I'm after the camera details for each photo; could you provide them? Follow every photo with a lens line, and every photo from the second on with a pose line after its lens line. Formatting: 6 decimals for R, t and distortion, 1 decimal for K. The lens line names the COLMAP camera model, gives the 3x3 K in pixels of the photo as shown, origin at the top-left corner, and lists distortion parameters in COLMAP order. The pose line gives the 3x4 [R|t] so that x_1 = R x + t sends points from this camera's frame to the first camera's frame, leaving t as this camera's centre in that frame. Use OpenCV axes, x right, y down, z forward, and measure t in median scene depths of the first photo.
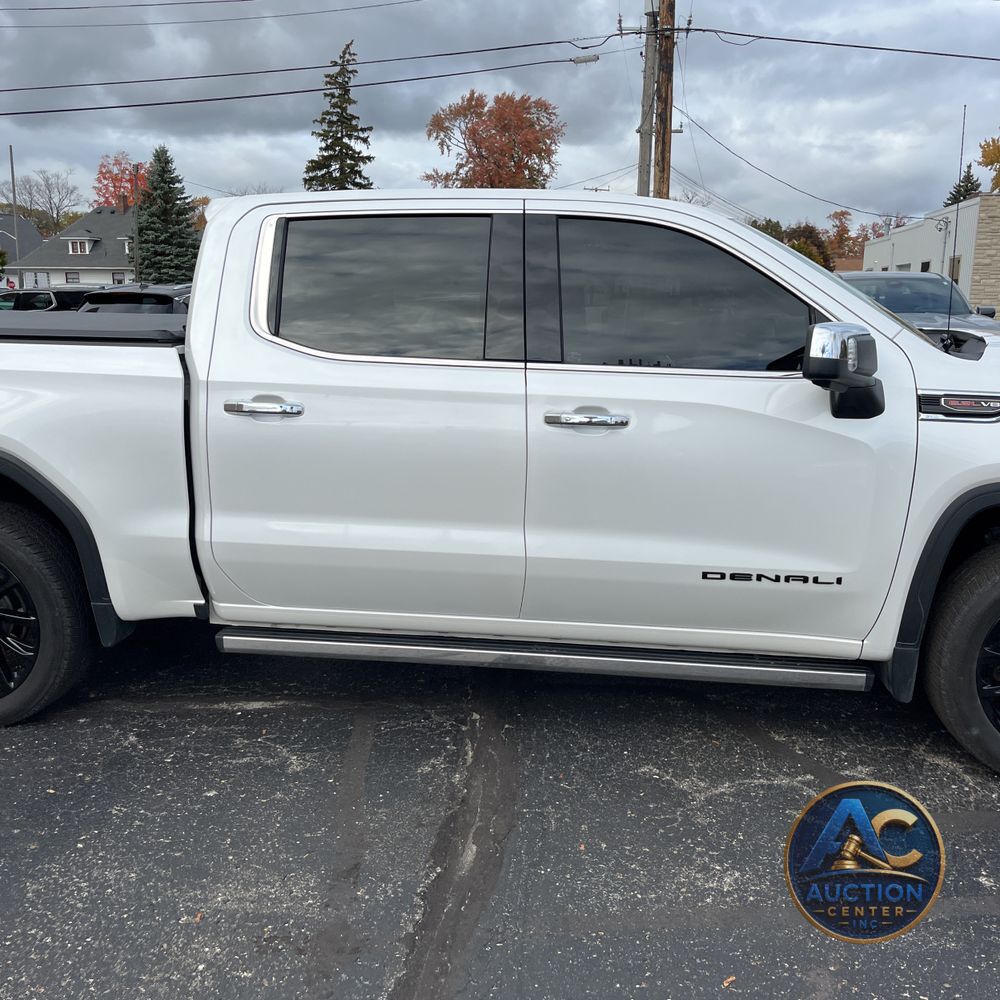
lens RADIAL K [[1028.6, 0, 499.3], [0, 1028.6, 507.3], [0, 0, 1]] dist [0.041983, -0.035525]
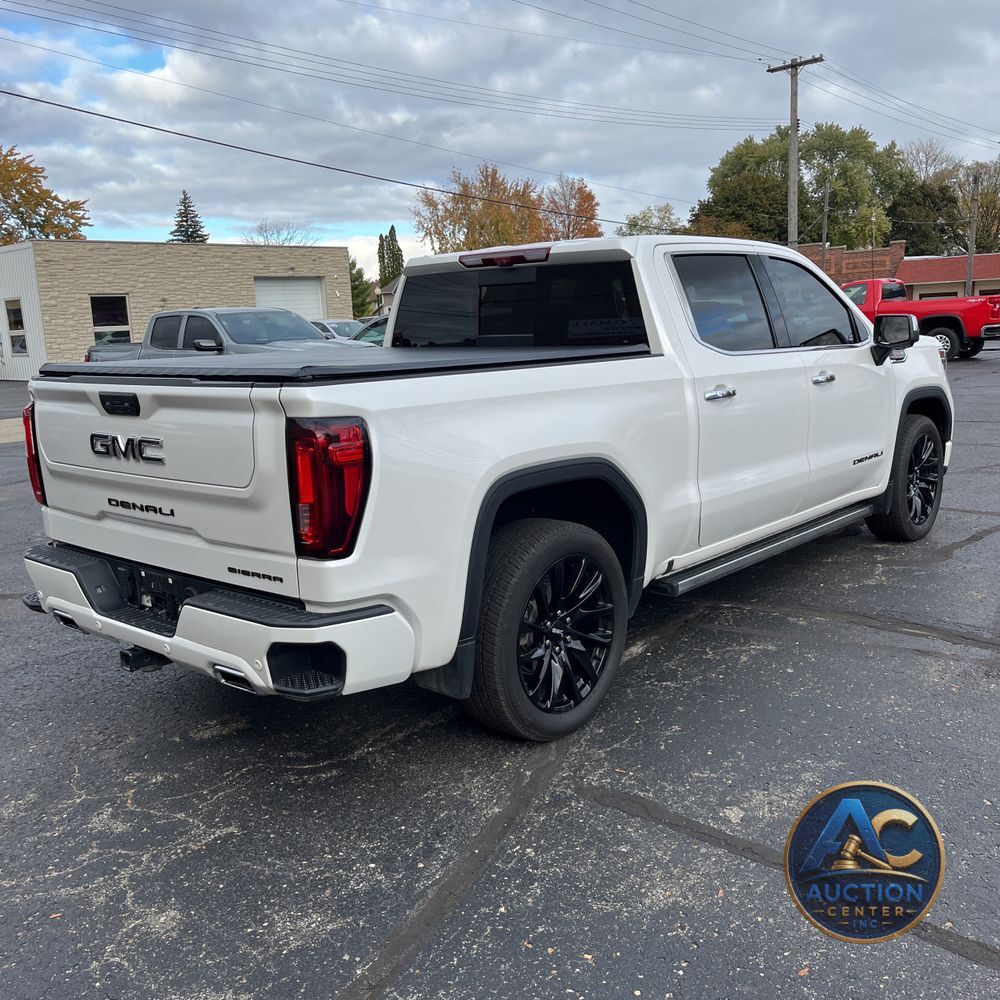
lens RADIAL K [[1028.6, 0, 499.3], [0, 1028.6, 507.3], [0, 0, 1]] dist [0.041983, -0.035525]
pose [[0.549055, -0.182490, 0.815620, -0.083790], [0.215226, 0.973832, 0.073005, -0.006250], [-0.807599, 0.135459, 0.573964, 0.026421]]
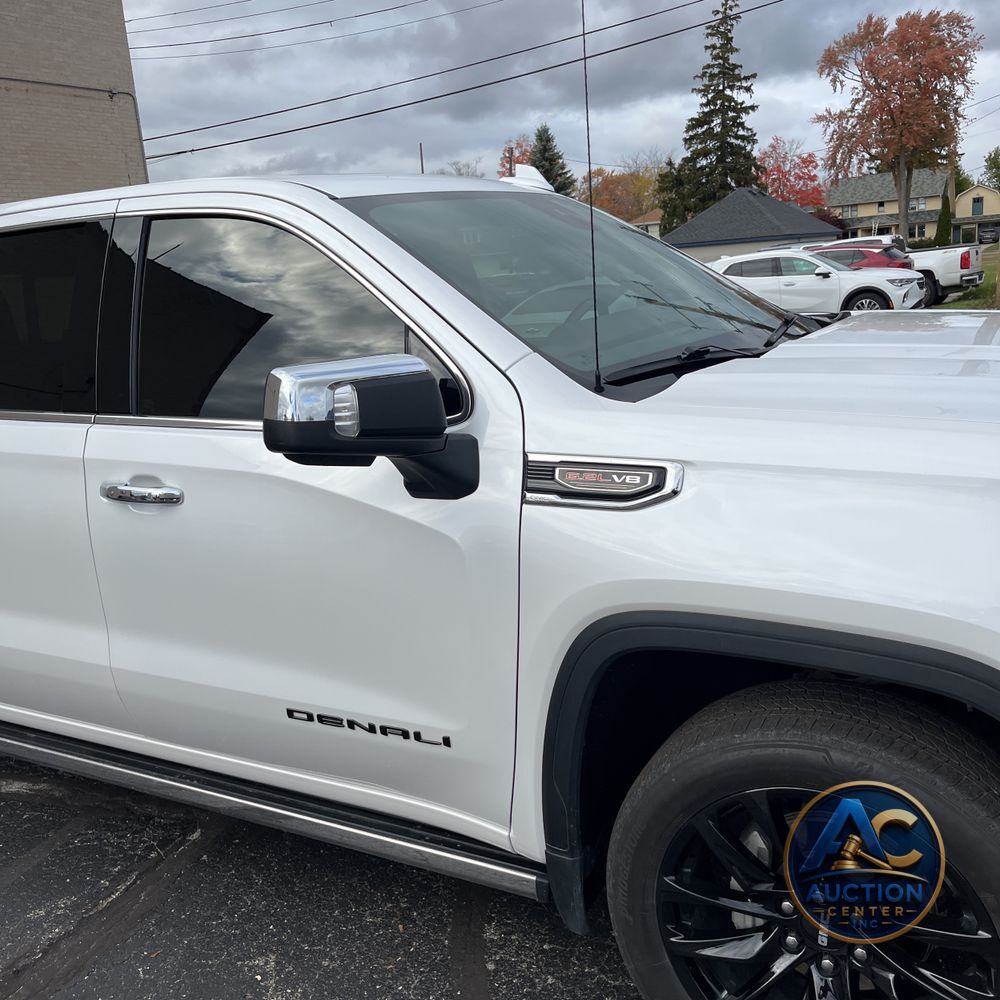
lens RADIAL K [[1028.6, 0, 499.3], [0, 1028.6, 507.3], [0, 0, 1]] dist [0.041983, -0.035525]
pose [[0.922706, 0.011426, -0.385336, 0.032287], [0.002398, 0.999371, 0.035377, -0.005315], [0.385498, -0.033567, 0.922098, 0.021976]]
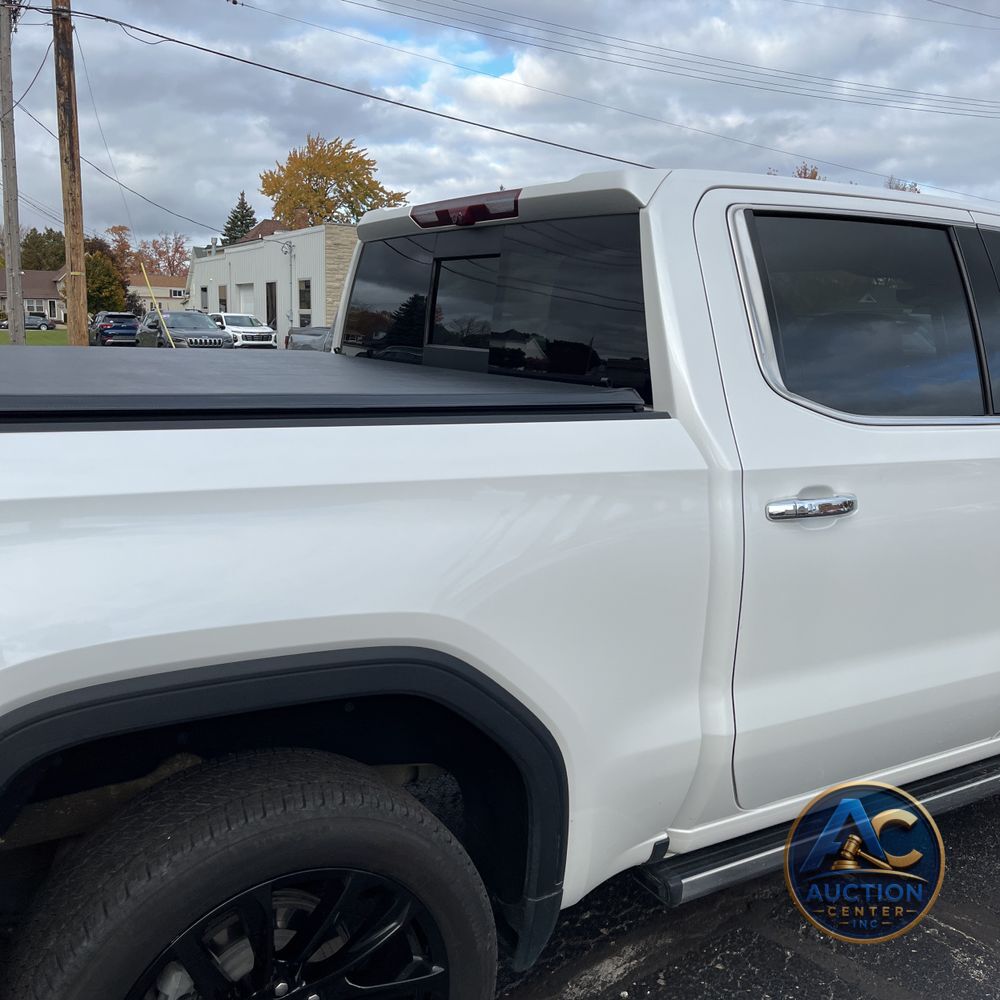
lens RADIAL K [[1025.8, 0, 493.9], [0, 1025.8, 489.2], [0, 0, 1]] dist [0.027116, -0.018919]
pose [[0.775865, -0.088918, 0.624602, -0.042865], [0.107633, 0.994160, 0.007830, -0.007365], [-0.621651, 0.061152, 0.780904, 0.034586]]
